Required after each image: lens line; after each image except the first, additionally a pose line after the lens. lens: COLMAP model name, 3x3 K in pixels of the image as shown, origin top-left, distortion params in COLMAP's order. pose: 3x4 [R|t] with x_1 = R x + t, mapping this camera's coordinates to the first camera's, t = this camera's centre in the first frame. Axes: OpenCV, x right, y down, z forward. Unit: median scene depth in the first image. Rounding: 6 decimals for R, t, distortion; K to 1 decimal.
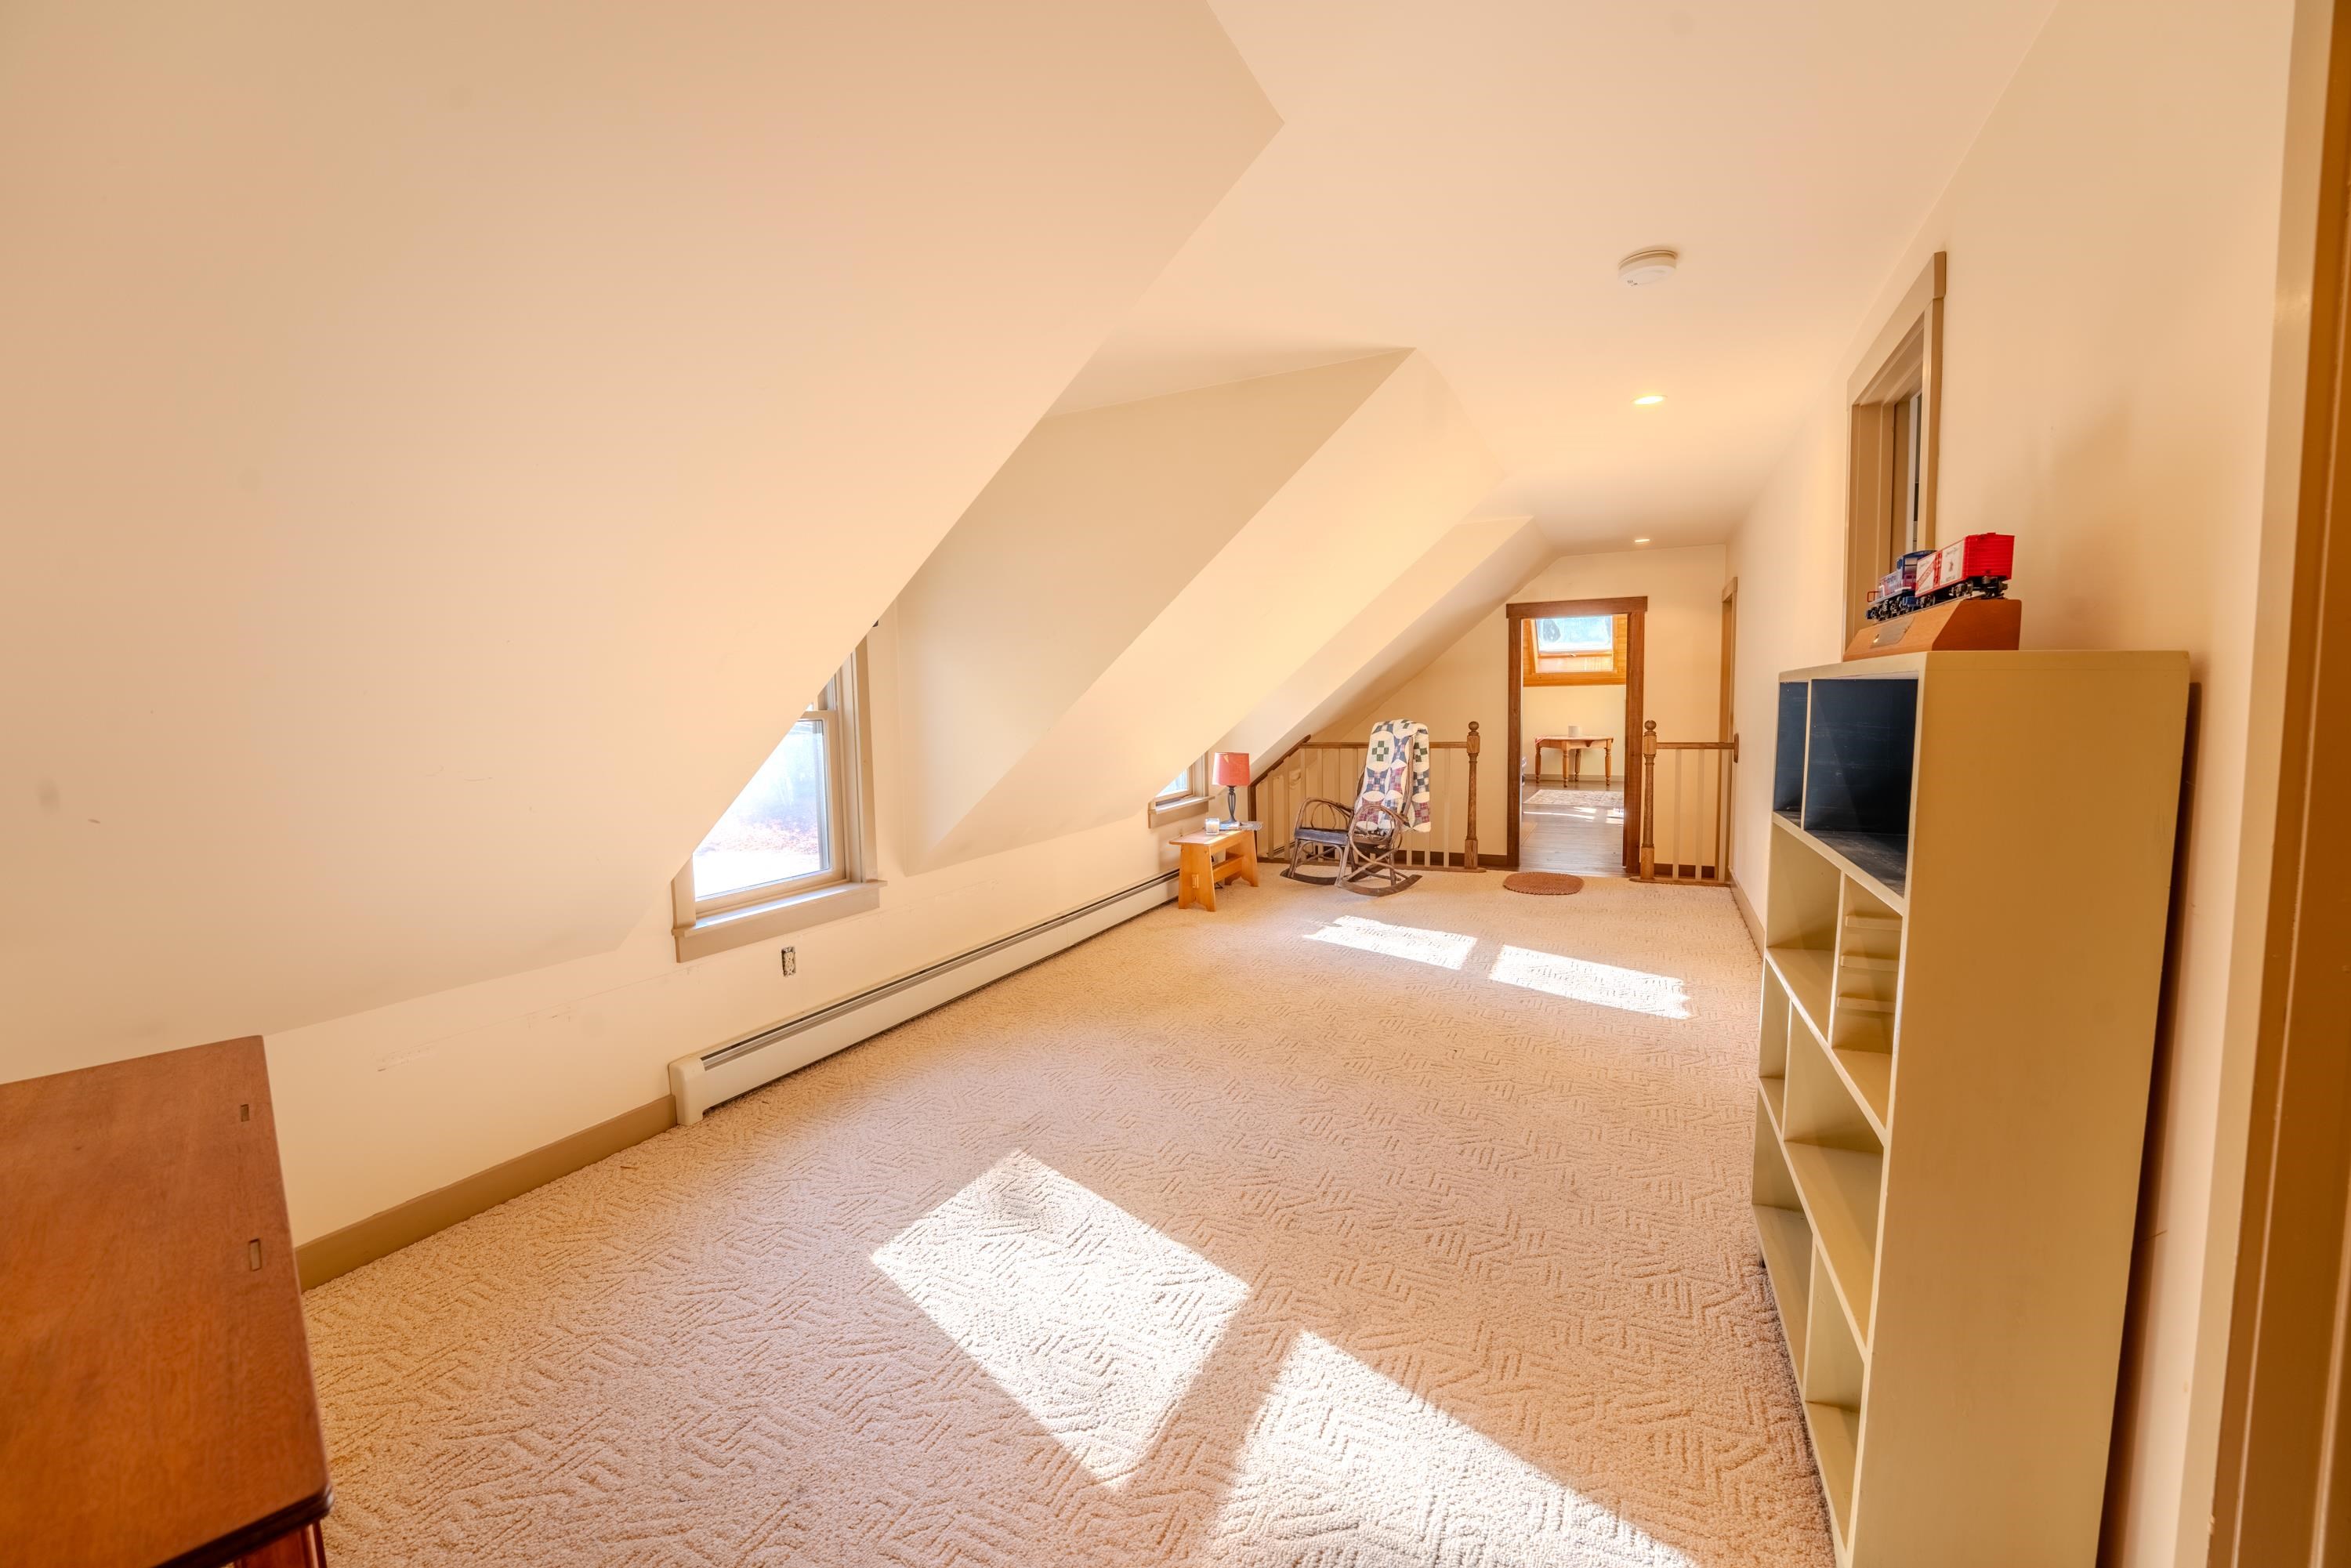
lens RADIAL K [[941.2, 0, 1184.7], [0, 941.2, 802.5], [0, 0, 1]] dist [-0.024623, 0.000108]
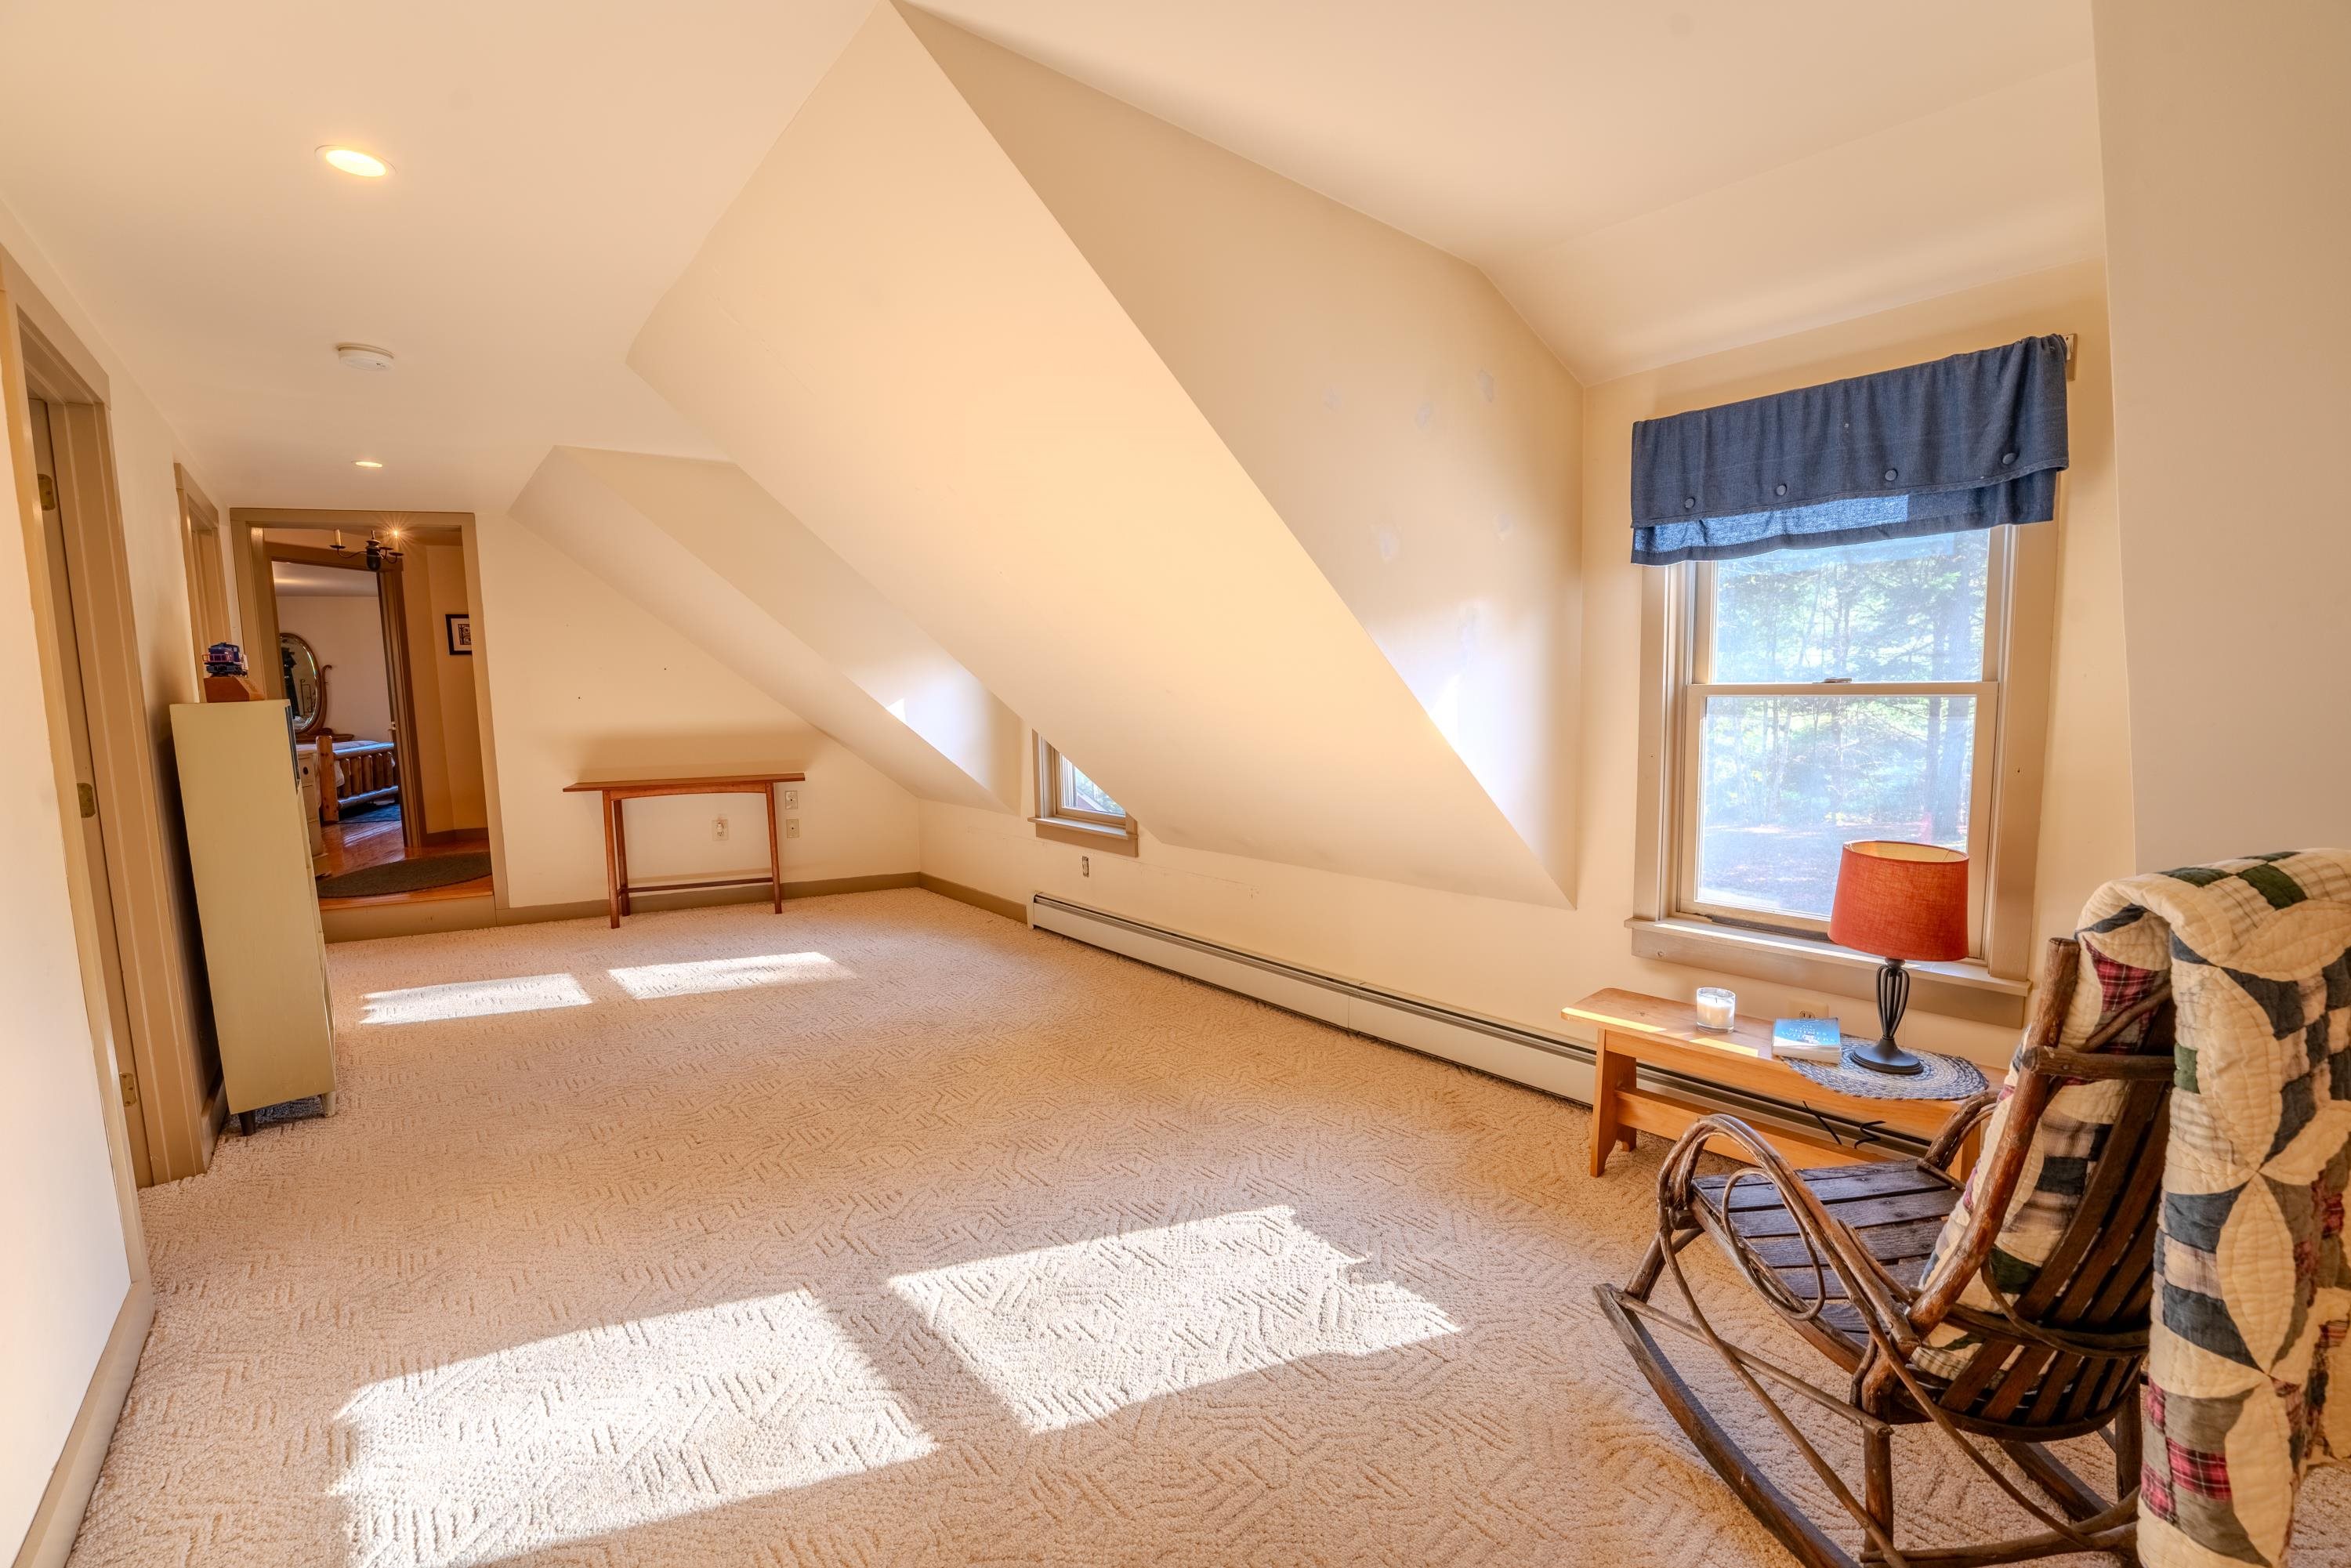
lens RADIAL K [[941.2, 0, 1192.7], [0, 941.2, 779.3], [0, 0, 1]] dist [-0.024623, 0.000108]
pose [[-0.402652, 0.119520, -0.907517, 0.737251], [-0.063412, 0.985415, 0.157914, -0.187944], [0.913154, 0.121132, -0.389200, 1.509816]]
